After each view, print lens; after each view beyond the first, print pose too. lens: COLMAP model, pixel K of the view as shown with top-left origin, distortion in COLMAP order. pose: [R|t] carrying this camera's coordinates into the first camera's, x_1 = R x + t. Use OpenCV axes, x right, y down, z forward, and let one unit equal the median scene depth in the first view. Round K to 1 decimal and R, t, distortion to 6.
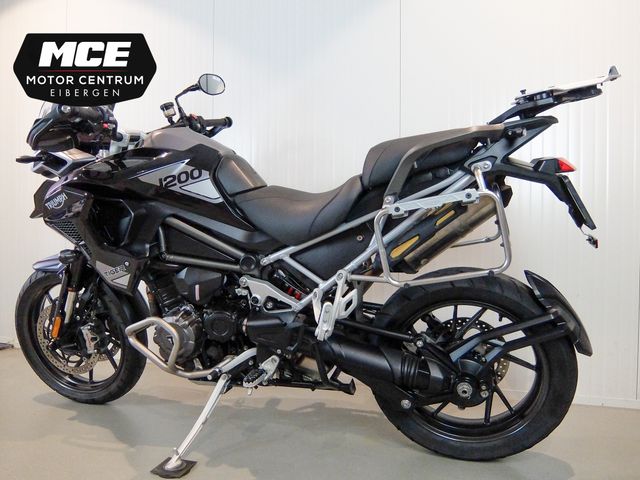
lens RADIAL K [[476.5, 0, 320.5], [0, 476.5, 251.1], [0, 0, 1]] dist [-0.023366, 0.001011]
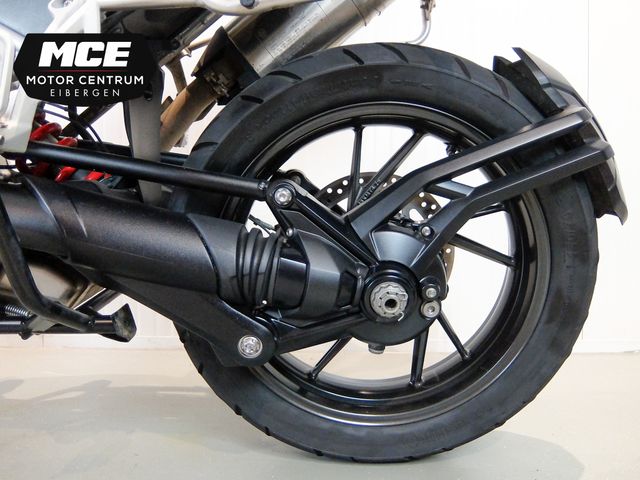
lens RADIAL K [[478.1, 0, 320.0], [0, 478.1, 240.0], [0, 0, 1]] dist [-0.026950, -0.001527]
pose [[0.959052, -0.000981, 0.283227, 0.112628], [0.001793, 0.999995, -0.002609, 0.212921], [-0.283223, 0.003010, 0.959049, 0.545768]]
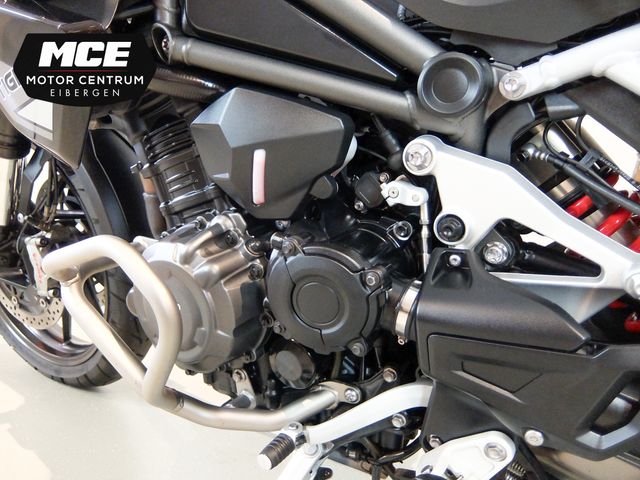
lens RADIAL K [[478.1, 0, 320.0], [0, 478.1, 240.0], [0, 0, 1]] dist [-0.026950, -0.001527]
pose [[0.970817, 0.139578, -0.195017, -0.159454], [-0.118307, 0.986082, 0.116816, 0.088119], [0.208607, -0.090335, 0.973819, 0.723034]]
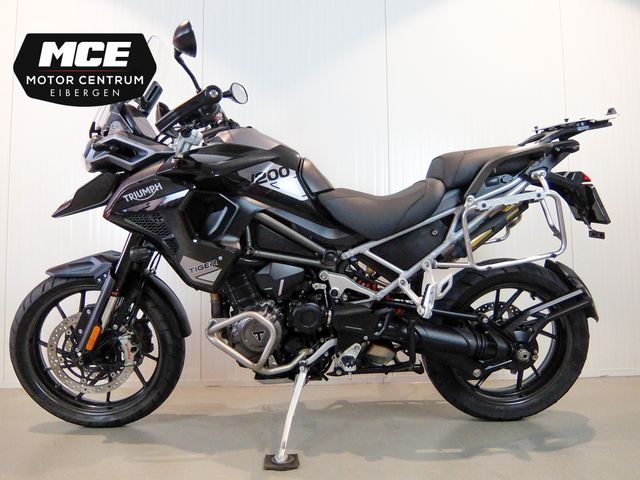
lens RADIAL K [[476.5, 0, 320.5], [0, 476.5, 251.1], [0, 0, 1]] dist [-0.023366, 0.001011]
pose [[0.940644, -0.001409, 0.339393, -0.536895], [0.027662, 0.996983, -0.072527, 0.087599], [-0.338267, 0.077610, 0.937844, 0.006061]]
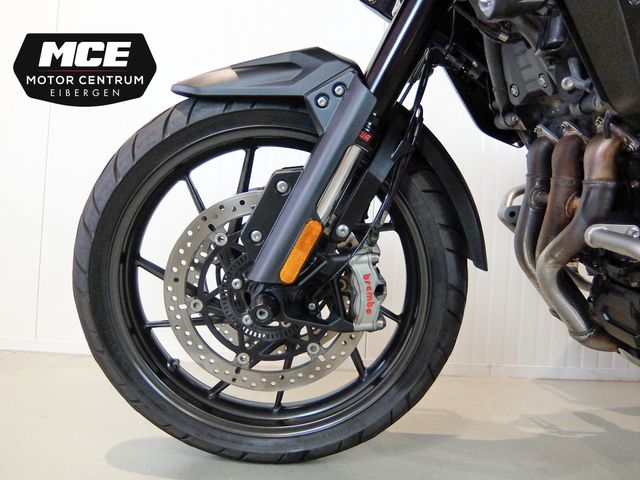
lens RADIAL K [[477.9, 0, 319.0], [0, 477.9, 248.2], [0, 0, 1]] dist [-0.027596, -0.005541]
pose [[0.948039, 0.046539, 0.314731, -0.766774], [-0.036942, 0.998654, -0.036395, 0.201340], [-0.316002, 0.022877, 0.948483, 0.789161]]
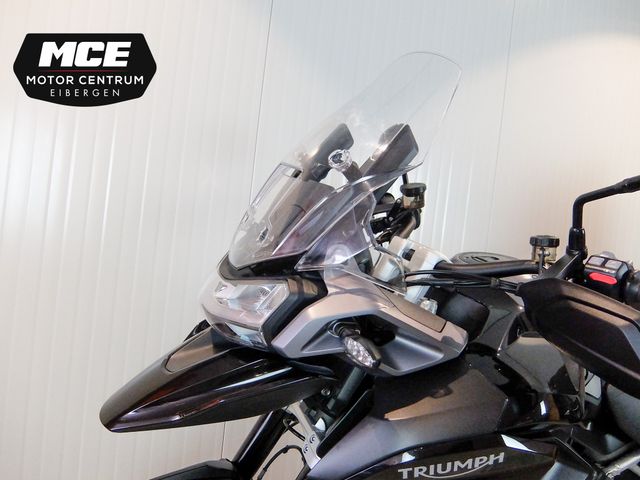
lens RADIAL K [[476.5, 0, 320.5], [0, 476.5, 251.1], [0, 0, 1]] dist [-0.023366, 0.001011]
pose [[0.762334, 0.052284, 0.645068, -0.887306], [-0.070184, 0.997532, 0.002090, -0.270237], [-0.643367, -0.046867, 0.764122, 0.764801]]
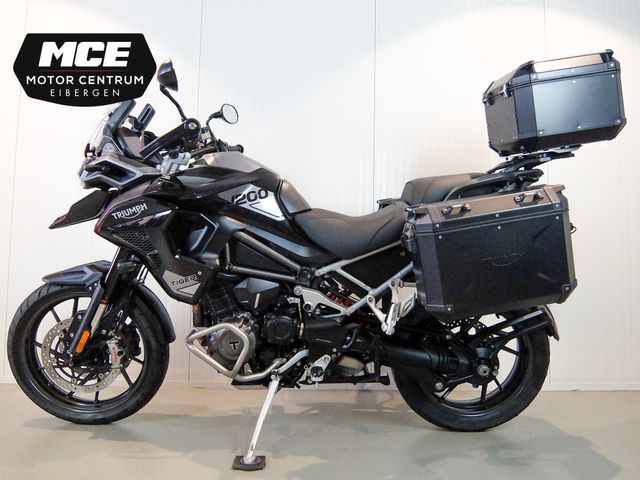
lens RADIAL K [[476.5, 0, 320.5], [0, 476.5, 251.1], [0, 0, 1]] dist [-0.023366, 0.001011]
pose [[0.945534, 0.026504, 0.324443, -0.490154], [-0.003158, 0.997380, -0.072273, 0.052719], [-0.325508, 0.067312, 0.943140, -0.095941]]
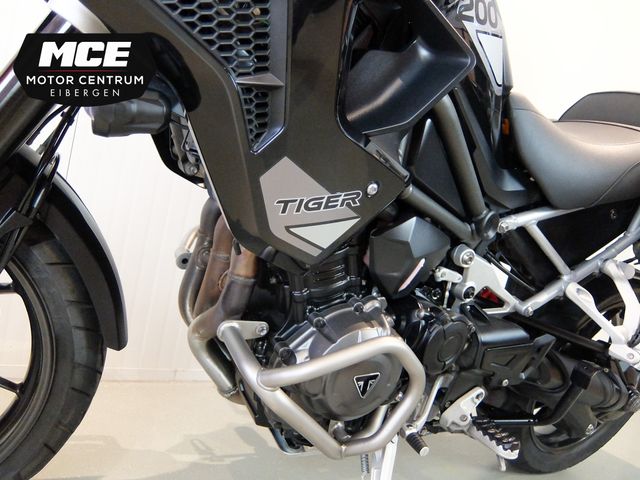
lens RADIAL K [[478.1, 0, 320.0], [0, 478.1, 240.0], [0, 0, 1]] dist [-0.026950, -0.001527]
pose [[0.671497, 0.094849, 0.734912, -0.666541], [-0.176673, 0.983666, 0.034474, 0.056407], [-0.719638, -0.152989, 0.677286, 0.776932]]
